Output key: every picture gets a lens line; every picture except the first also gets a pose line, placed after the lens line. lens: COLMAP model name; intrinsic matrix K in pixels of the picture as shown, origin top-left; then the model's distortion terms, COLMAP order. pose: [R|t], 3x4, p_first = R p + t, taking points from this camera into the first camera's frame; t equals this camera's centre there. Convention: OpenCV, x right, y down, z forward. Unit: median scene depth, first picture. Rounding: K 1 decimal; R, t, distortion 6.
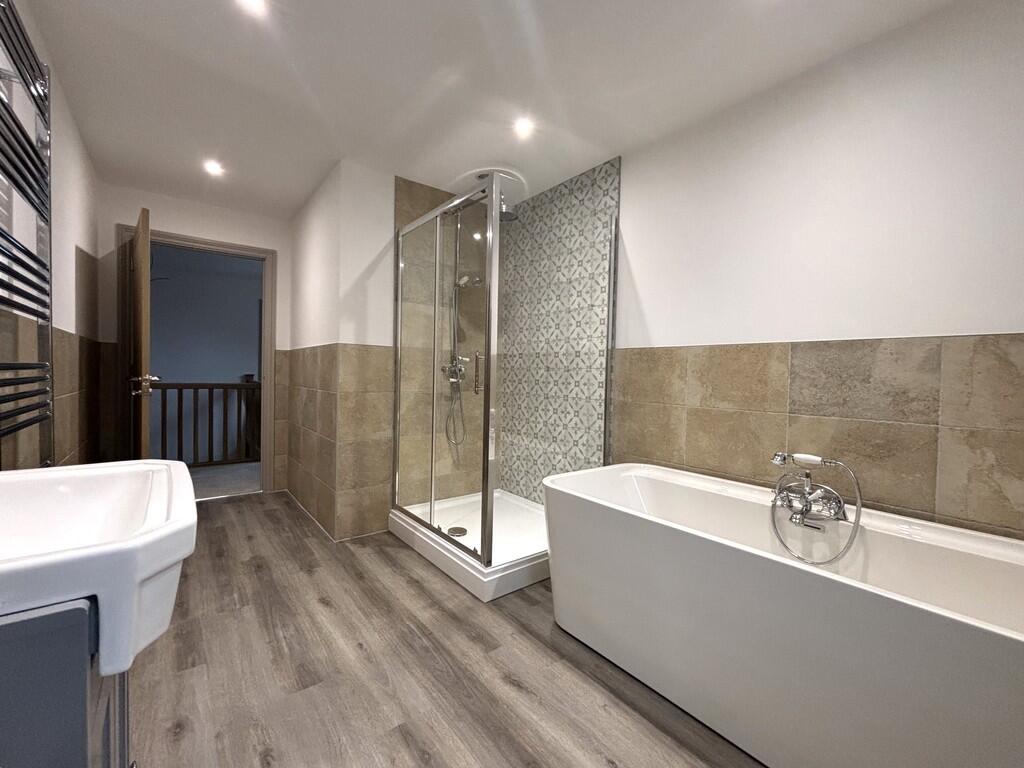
lens RADIAL K [[410.3, 0, 497.8], [0, 410.3, 379.2], [0, 0, 1]] dist [0.023903, -0.000092]
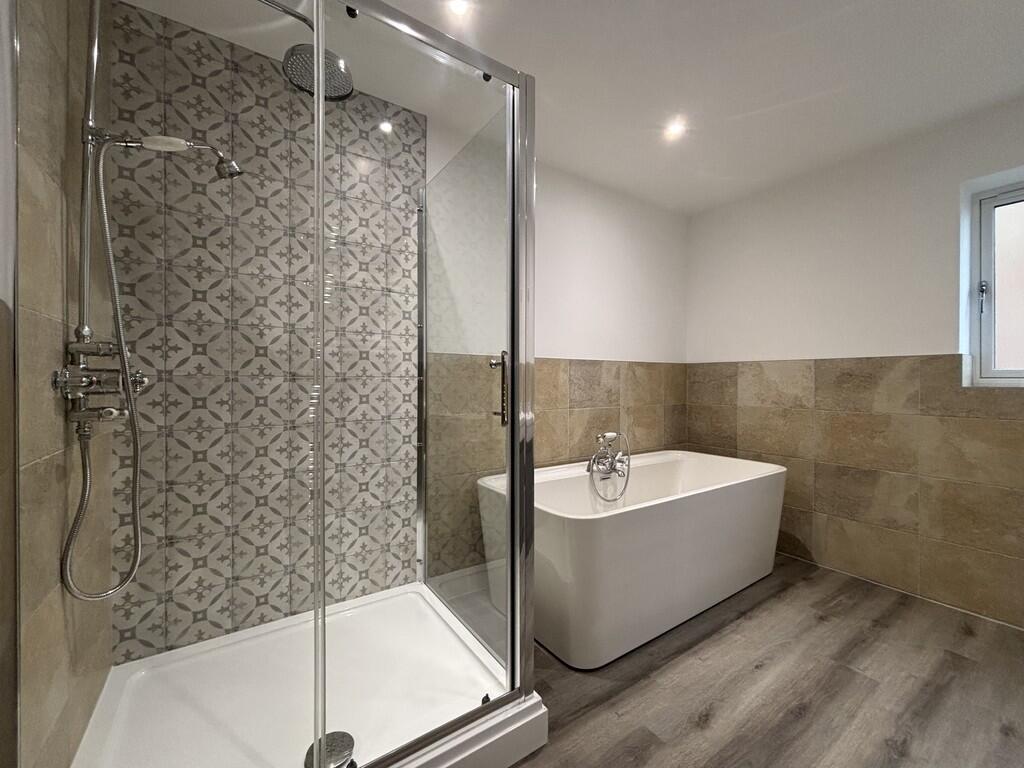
lens RADIAL K [[419.6, 0, 506.0], [0, 419.6, 385.2], [0, 0, 1]] dist [0.001544, -0.000419]
pose [[0.078654, -0.023698, 0.996620, -0.566629], [0.021016, 0.999535, 0.022109, -0.026267], [-0.996680, 0.019206, 0.079116, 0.842931]]
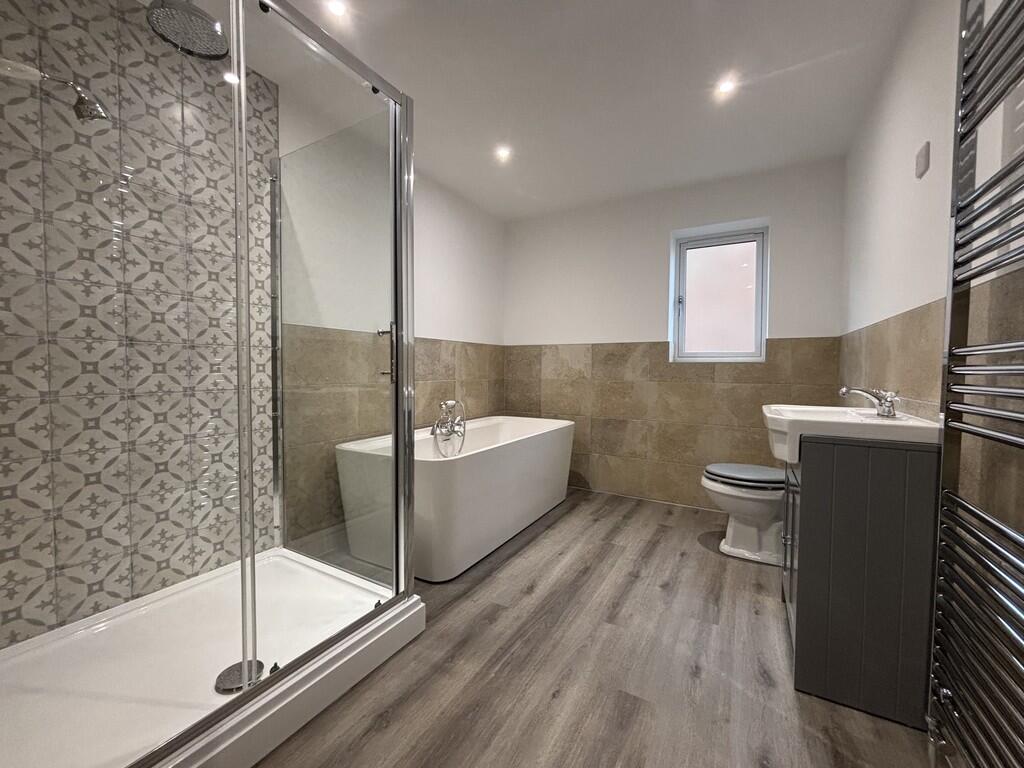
lens RADIAL K [[419.6, 0, 506.0], [0, 419.6, 385.2], [0, 0, 1]] dist [0.001544, -0.000419]
pose [[-0.357604, -0.054146, 0.932302, -0.712925], [0.007703, 0.998113, 0.060923, 0.001733], [-0.933842, 0.028967, -0.356512, 0.955078]]
